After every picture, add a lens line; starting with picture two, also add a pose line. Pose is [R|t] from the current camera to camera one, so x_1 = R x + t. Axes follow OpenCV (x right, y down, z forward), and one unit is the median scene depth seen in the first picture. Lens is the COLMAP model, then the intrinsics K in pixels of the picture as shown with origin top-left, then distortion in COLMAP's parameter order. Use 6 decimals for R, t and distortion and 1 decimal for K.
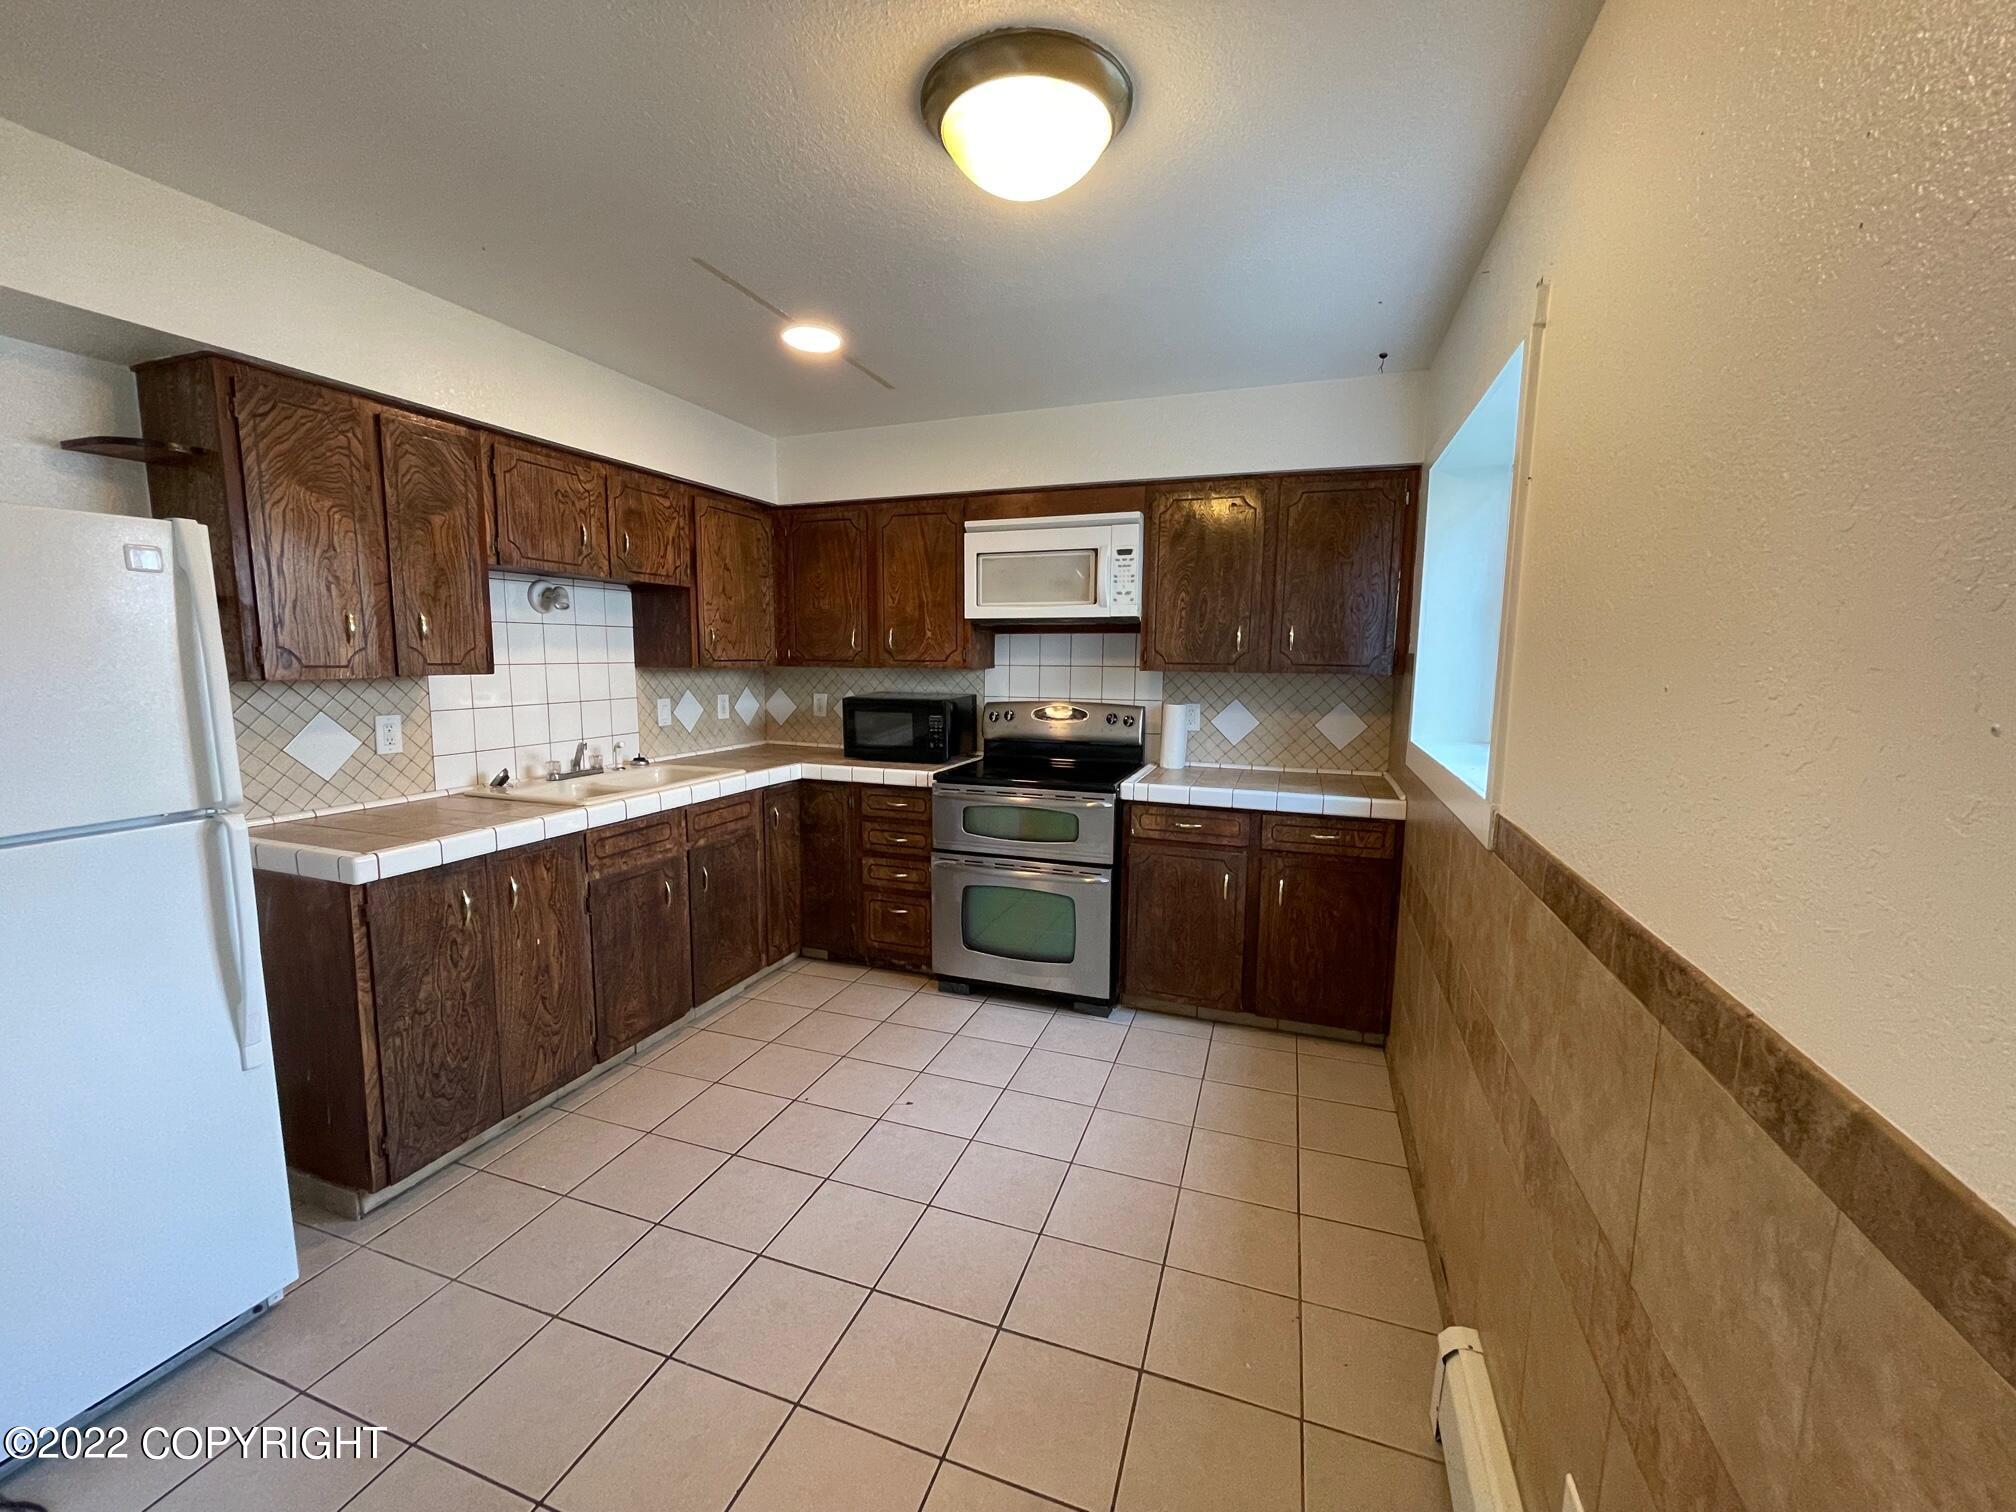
lens RADIAL K [[813.2, 0, 1006.7], [0, 813.2, 756.0], [0, 0, 1]] dist [-0.000125, -0.000062]
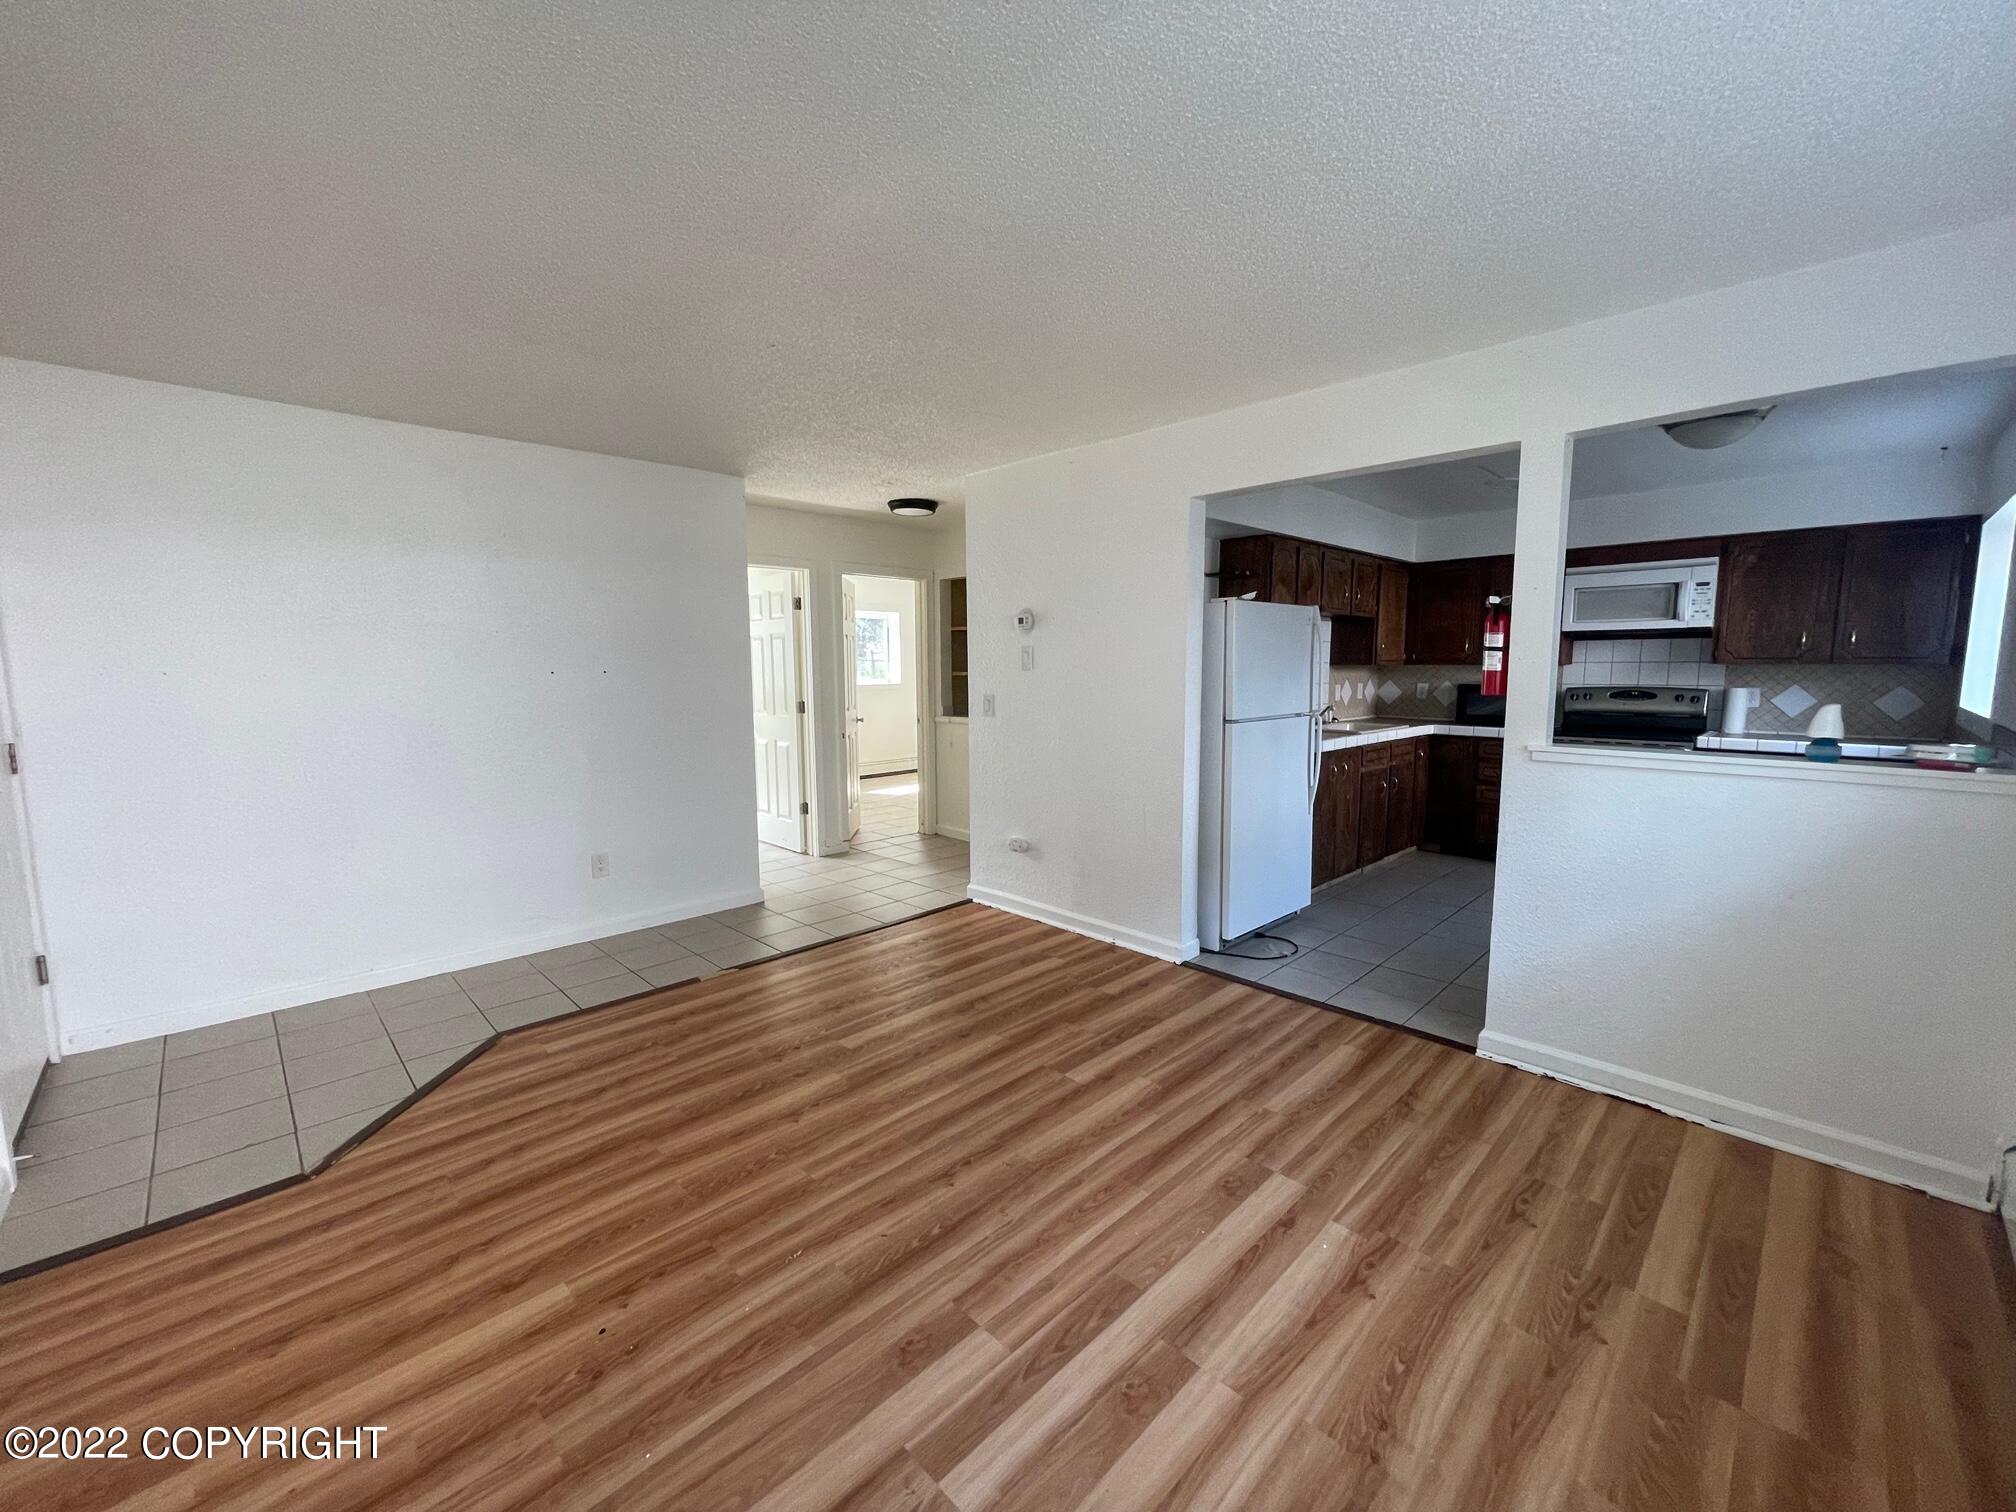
lens RADIAL K [[813.2, 0, 1003.8], [0, 813.2, 750.3], [0, 0, 1]] dist [-0.000125, -0.000062]
pose [[0.897003, 0.037256, -0.440451, -0.317812], [-0.044994, 0.998962, -0.007136, 0.115053], [0.439728, 0.026218, 0.897748, -0.844246]]
